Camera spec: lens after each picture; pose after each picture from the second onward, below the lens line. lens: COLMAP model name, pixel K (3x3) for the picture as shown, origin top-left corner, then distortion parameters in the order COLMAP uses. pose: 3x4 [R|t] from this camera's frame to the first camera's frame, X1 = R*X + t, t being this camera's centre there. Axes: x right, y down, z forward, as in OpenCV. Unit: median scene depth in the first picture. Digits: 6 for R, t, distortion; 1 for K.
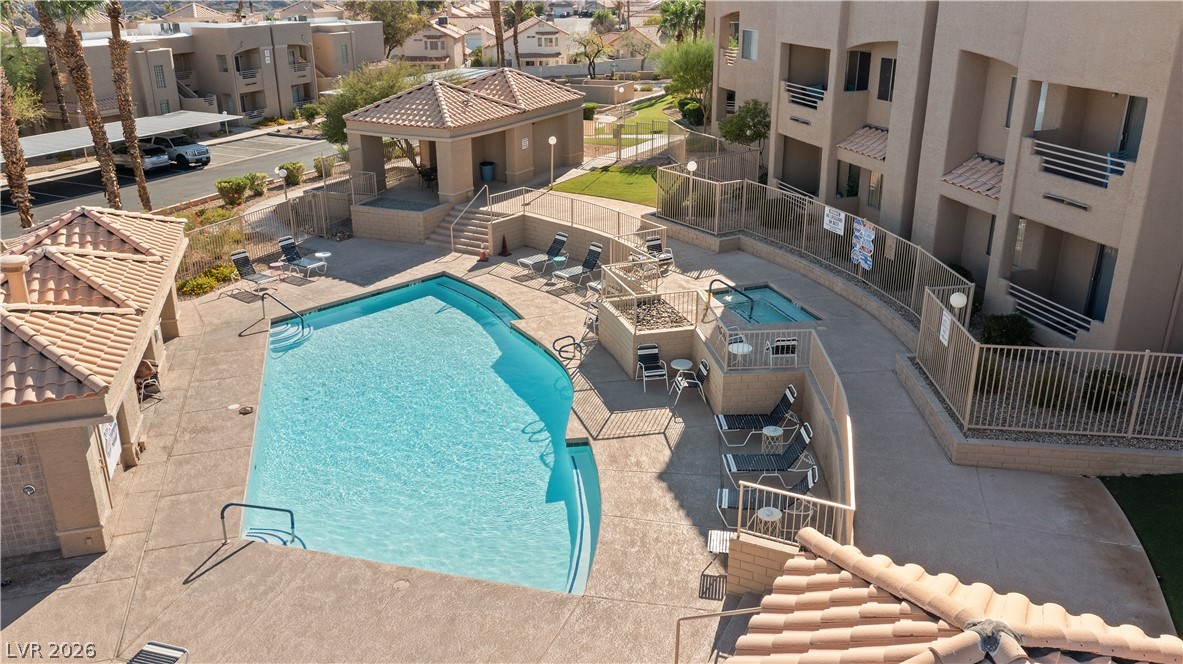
lens RADIAL K [[951.5, 0, 591.5], [0, 951.5, 332.0], [0, 0, 1]] dist [-0.005915, 0.000035]
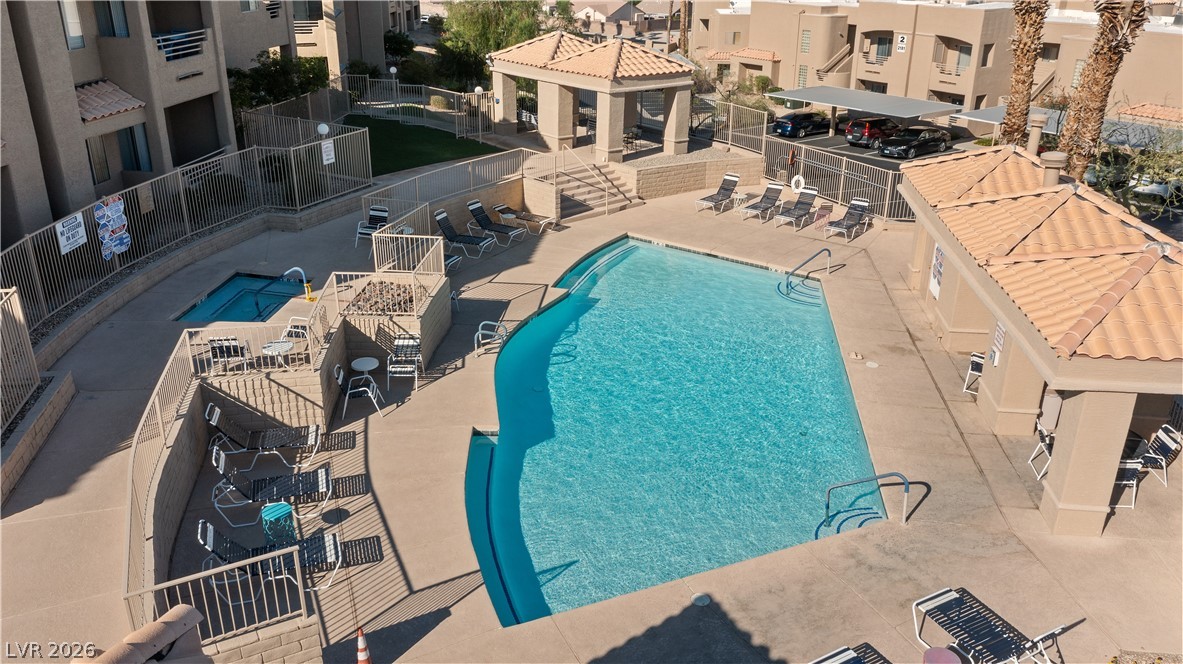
lens RADIAL K [[951.5, 0, 591.5], [0, 951.5, 332.0], [0, 0, 1]] dist [-0.005915, 0.000035]
pose [[-0.926568, -0.153086, 0.343565, -0.471864], [0.122378, 0.741025, 0.660231, -0.631049], [-0.355663, 0.653794, -0.667876, 1.805947]]
